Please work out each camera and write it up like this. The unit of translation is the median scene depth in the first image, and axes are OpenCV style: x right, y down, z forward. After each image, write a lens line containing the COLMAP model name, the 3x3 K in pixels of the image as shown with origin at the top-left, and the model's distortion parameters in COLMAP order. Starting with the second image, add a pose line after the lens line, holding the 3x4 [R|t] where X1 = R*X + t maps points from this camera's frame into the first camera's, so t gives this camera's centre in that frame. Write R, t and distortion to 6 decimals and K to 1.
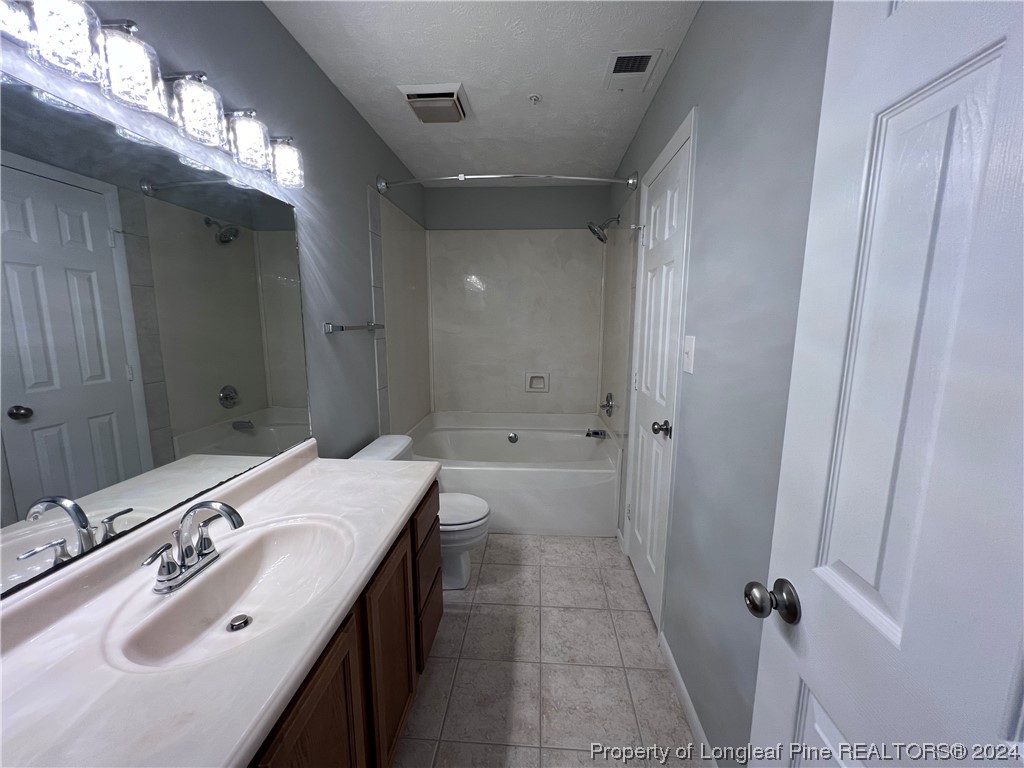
lens RADIAL K [[407.6, 0, 519.3], [0, 407.6, 382.3], [0, 0, 1]] dist [-0.002114, 0.000269]
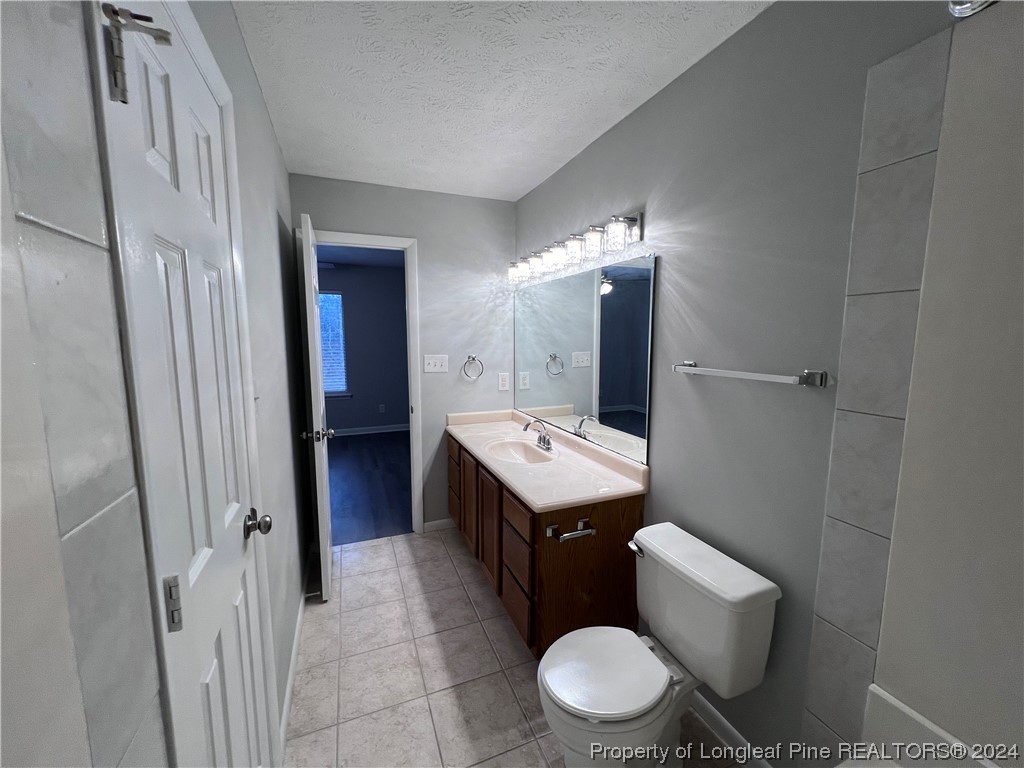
lens RADIAL K [[407.6, 0, 515.1], [0, 407.6, 386.3], [0, 0, 1]] dist [-0.002114, 0.000269]
pose [[-0.903653, 0.047342, -0.425641, 0.198798], [-0.071301, 0.963369, 0.258526, -0.259497], [0.422289, 0.263966, -0.867176, 1.418932]]
